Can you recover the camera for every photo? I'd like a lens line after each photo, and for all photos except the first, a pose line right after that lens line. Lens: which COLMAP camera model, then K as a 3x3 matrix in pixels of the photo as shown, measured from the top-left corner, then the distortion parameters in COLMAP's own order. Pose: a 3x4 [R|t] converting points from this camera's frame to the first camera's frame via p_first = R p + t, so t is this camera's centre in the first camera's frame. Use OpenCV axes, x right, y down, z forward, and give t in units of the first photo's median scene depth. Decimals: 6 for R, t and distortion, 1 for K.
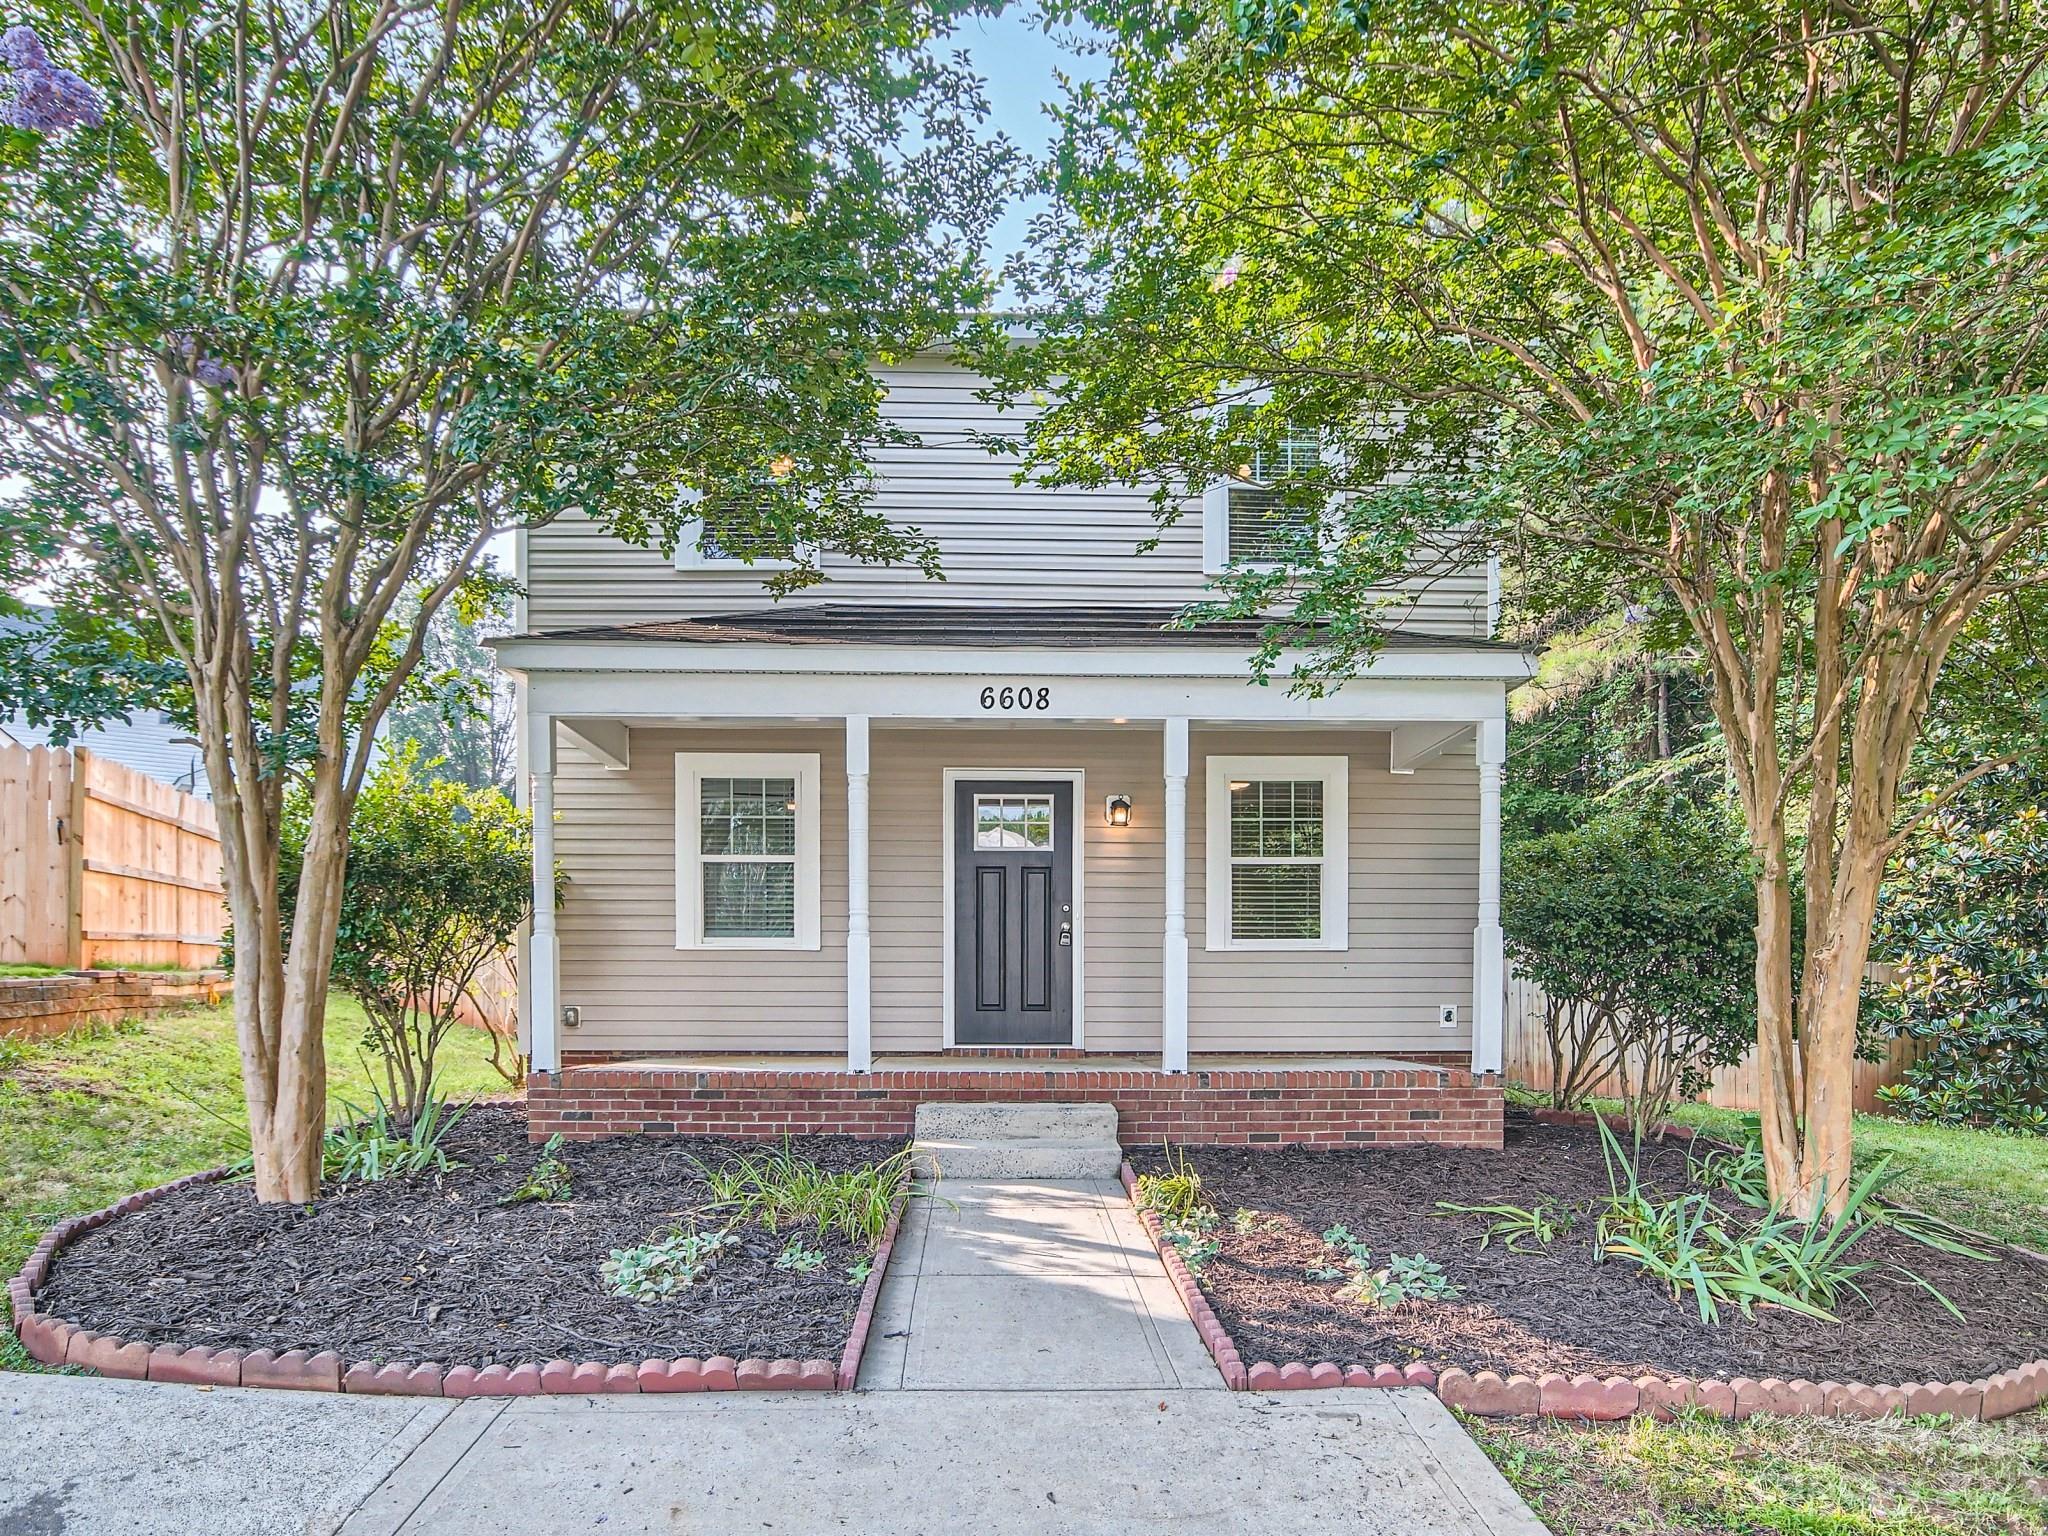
lens RADIAL K [[1121.0, 0, 1035.2], [0, 1121.0, 950.1], [0, 0, 1]] dist [0.006622, 0.001219]
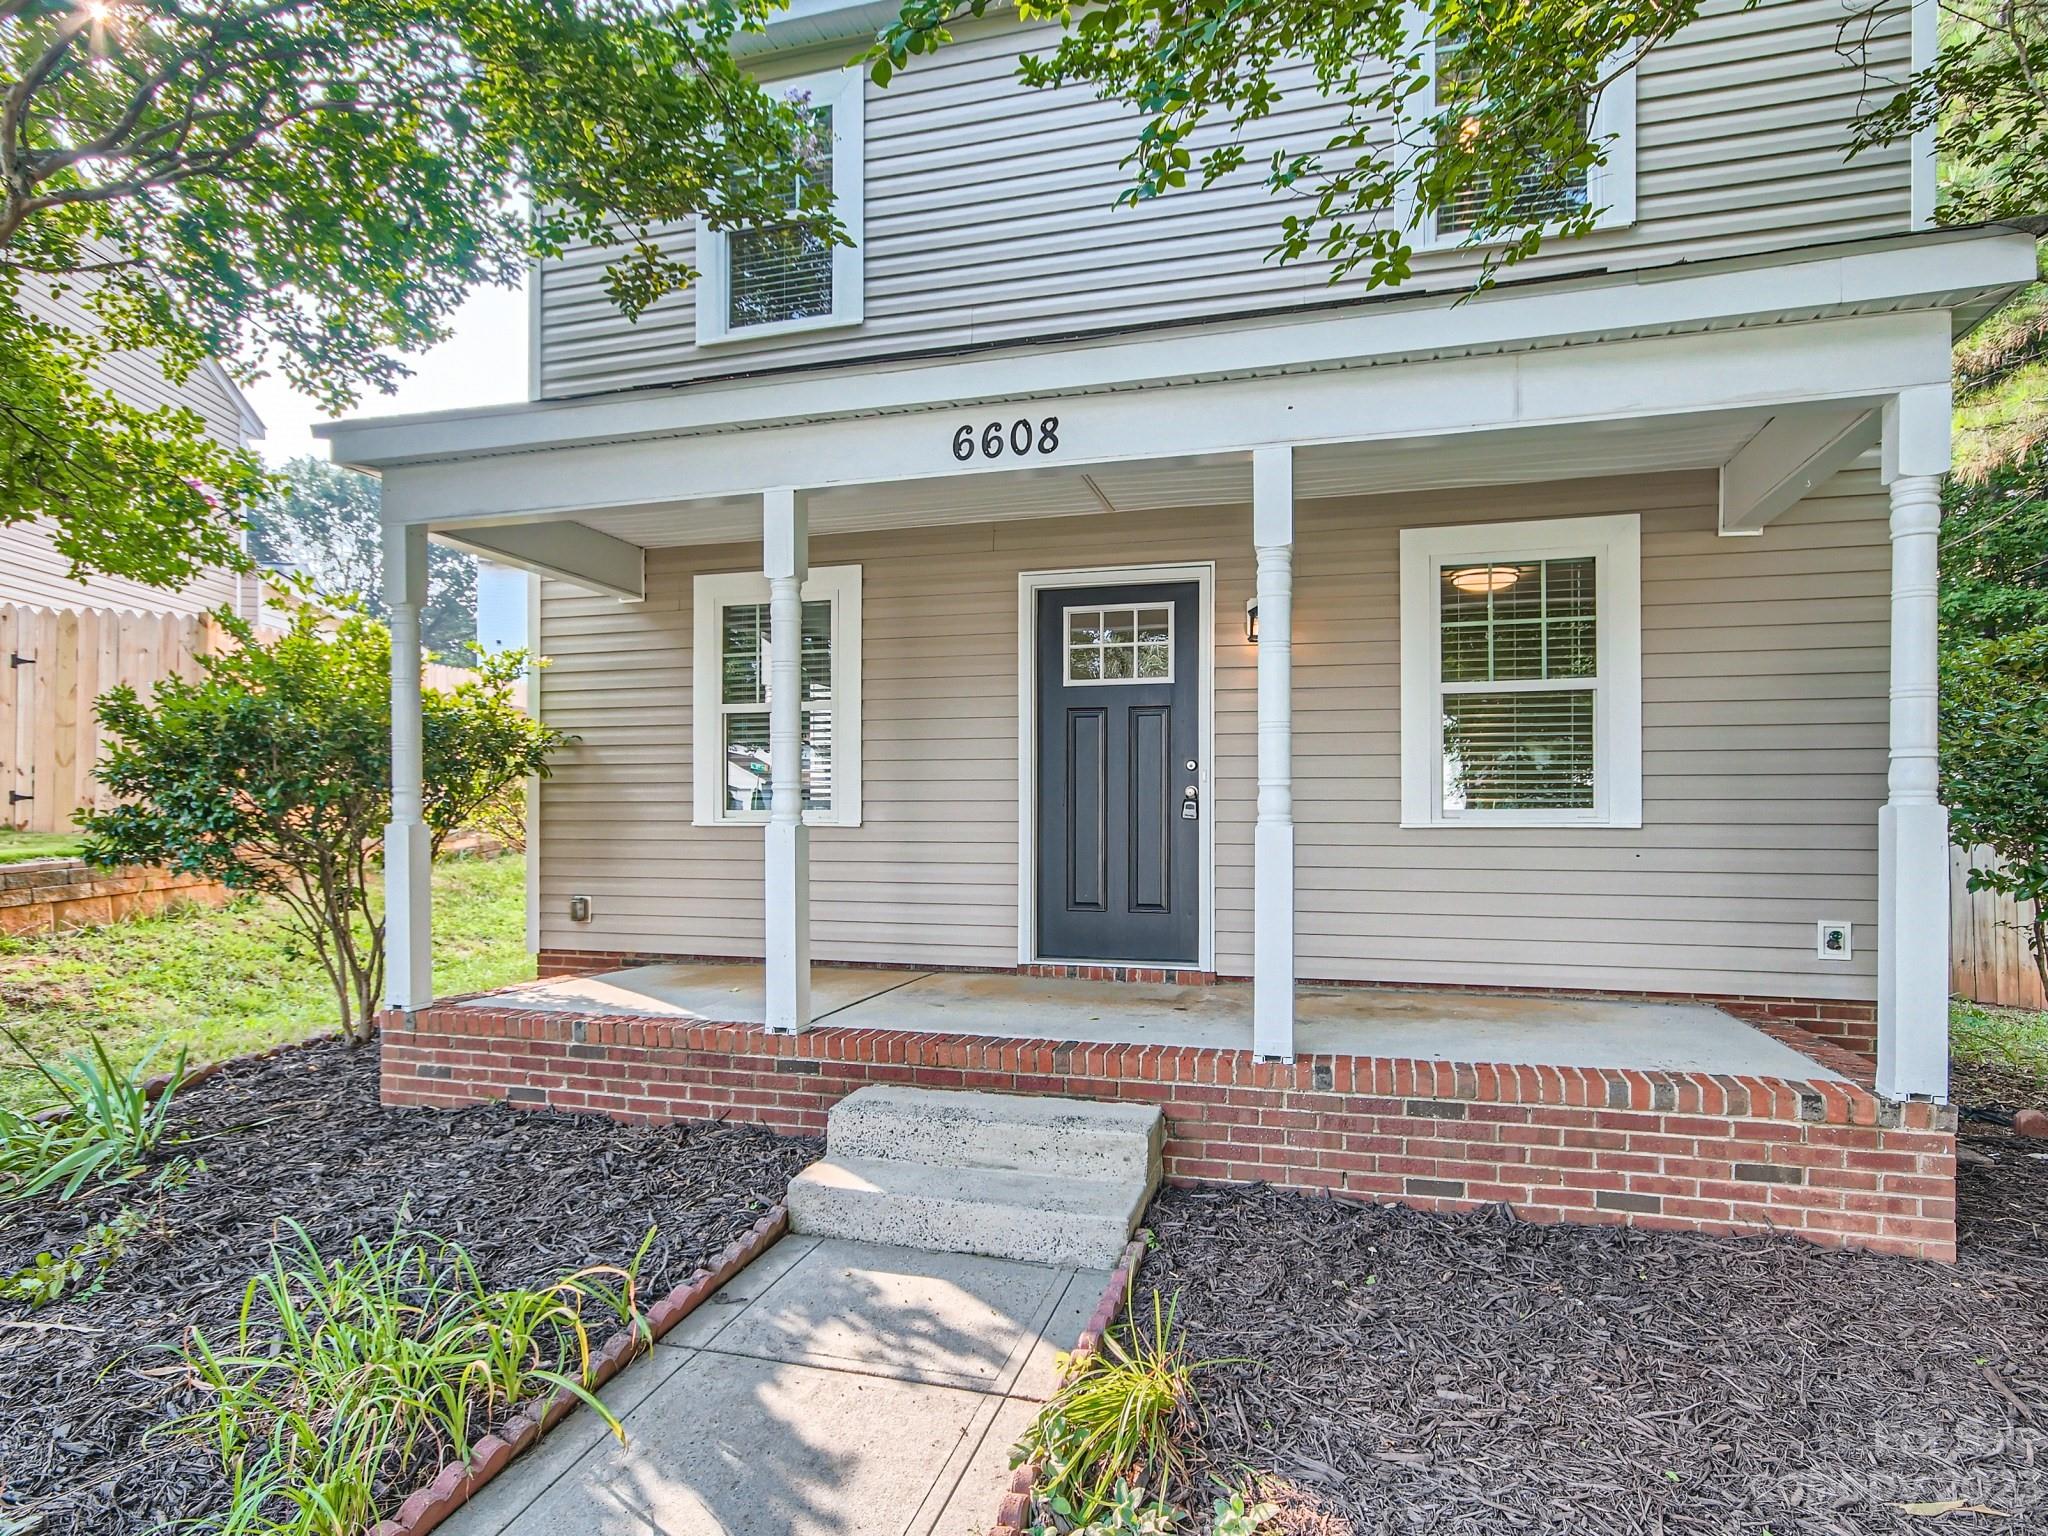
lens RADIAL K [[1116.8, 0, 1019.7], [0, 1116.8, 779.2], [0, 0, 1]] dist [-0.029569, 0.029645]
pose [[0.956362, -0.009818, -0.292020, 0.165113], [0.007113, 0.999921, -0.010323, -0.028727], [0.292098, 0.007795, 0.956357, 0.403388]]
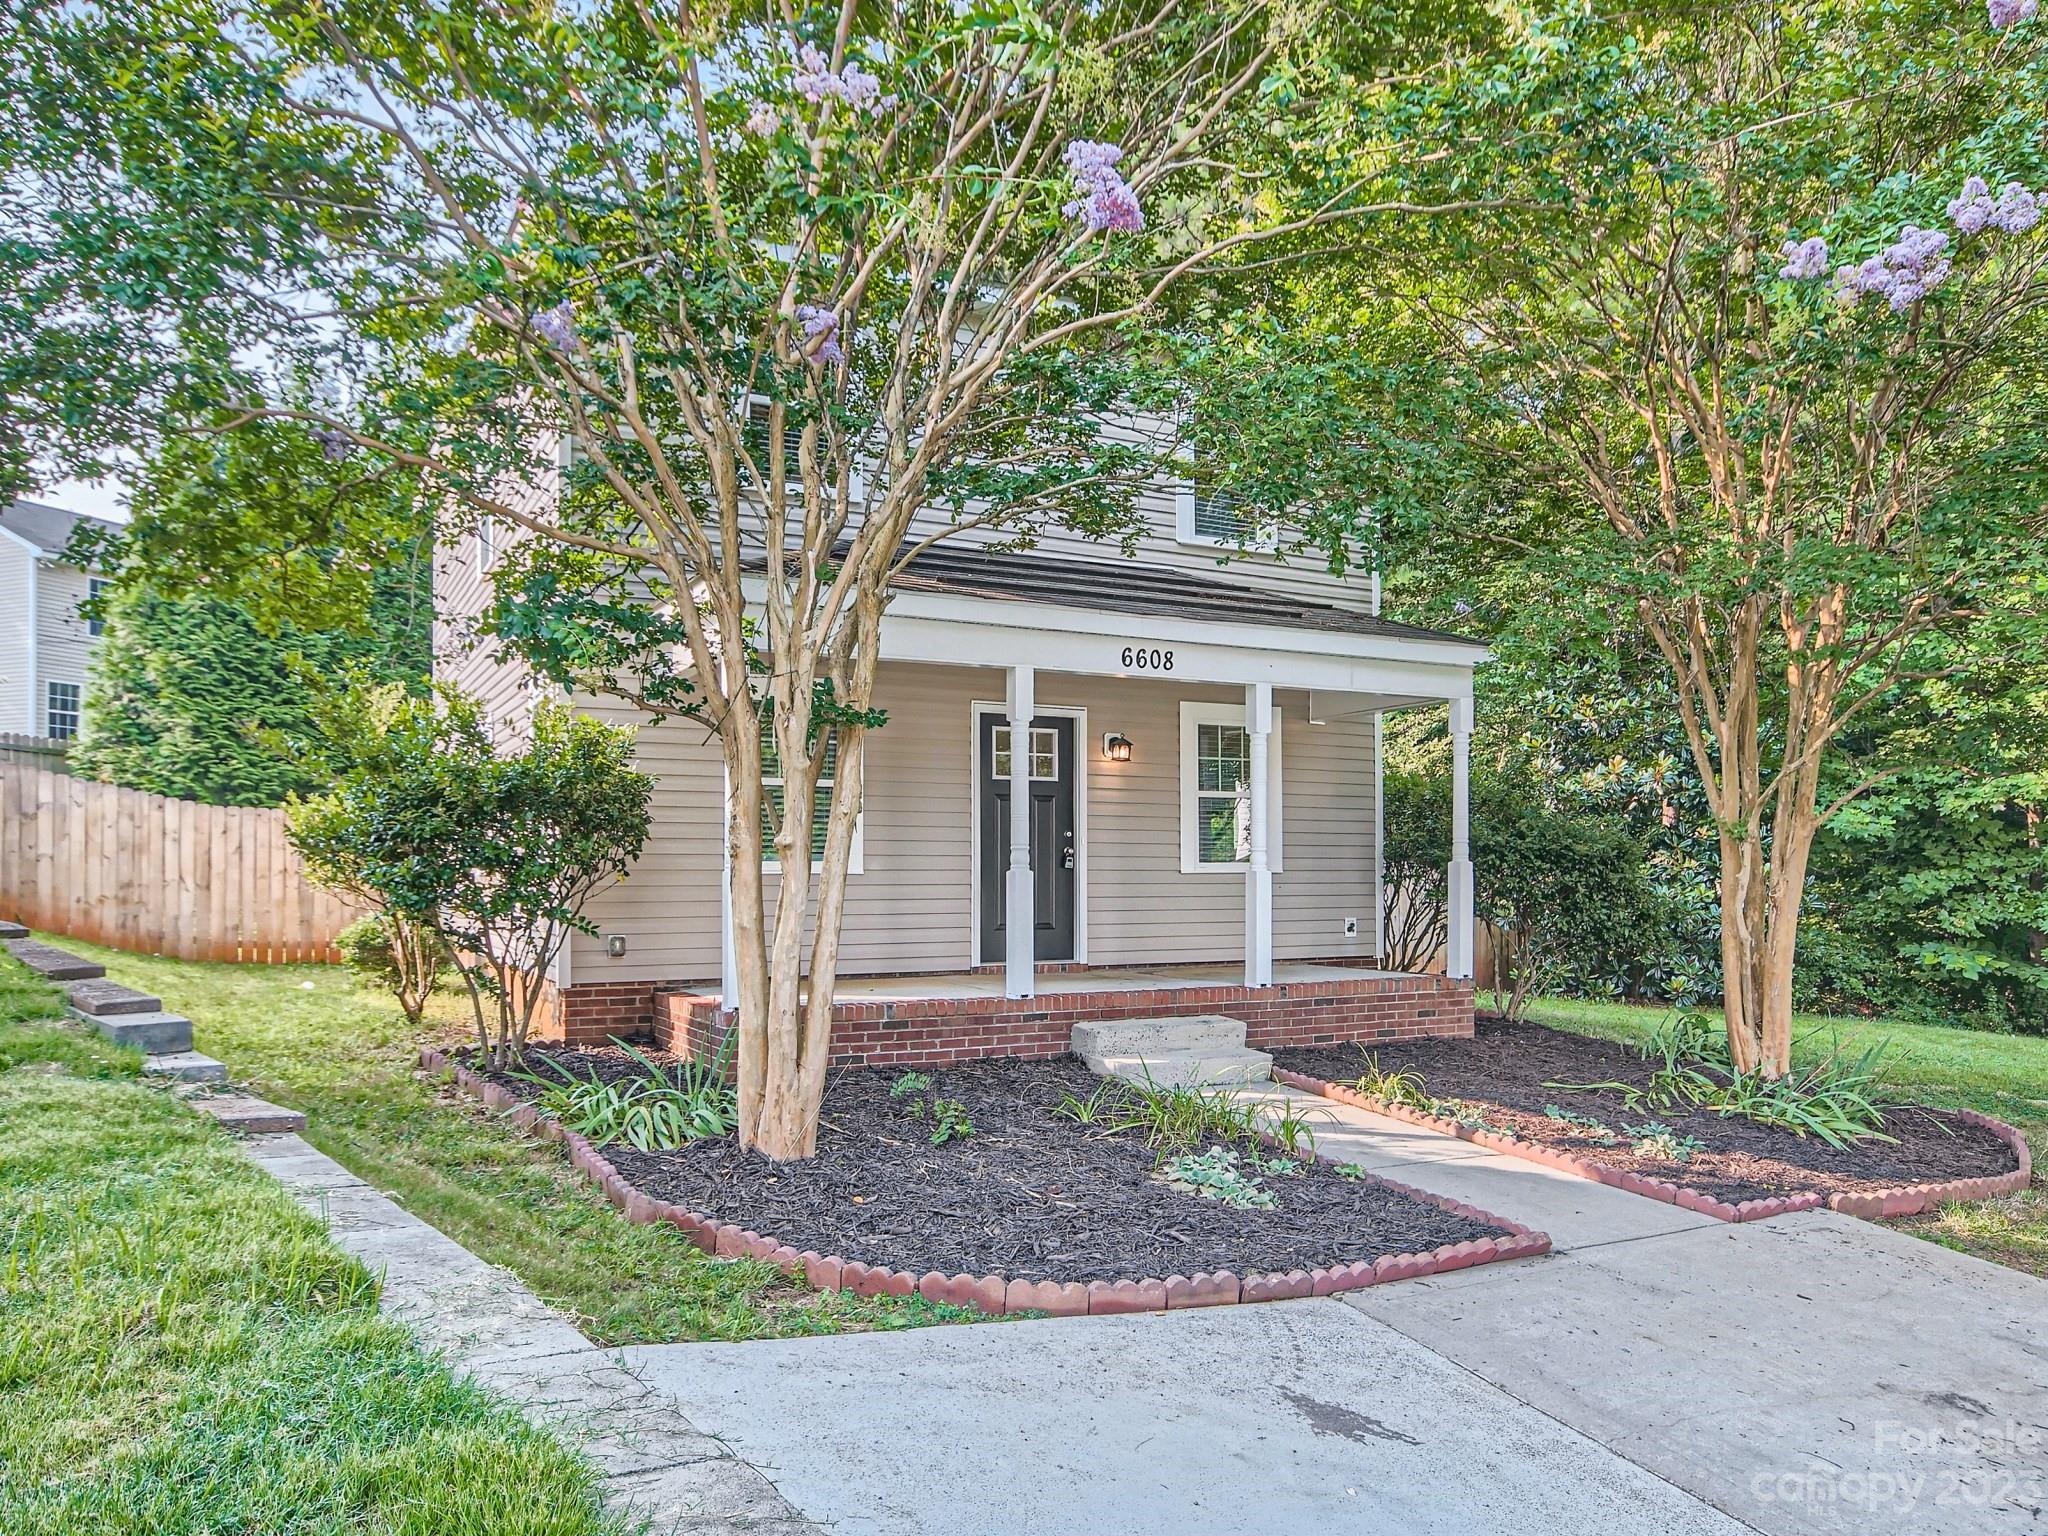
lens RADIAL K [[1138.6, 0, 1012.3], [0, 1138.6, 814.8], [0, 0, 1]] dist [-0.019422, 0.027621]
pose [[0.935949, 0.017563, 0.351698, -0.533600], [-0.010065, 0.999682, -0.023135, -0.039016], [-0.351992, 0.018114, 0.935828, -0.020509]]
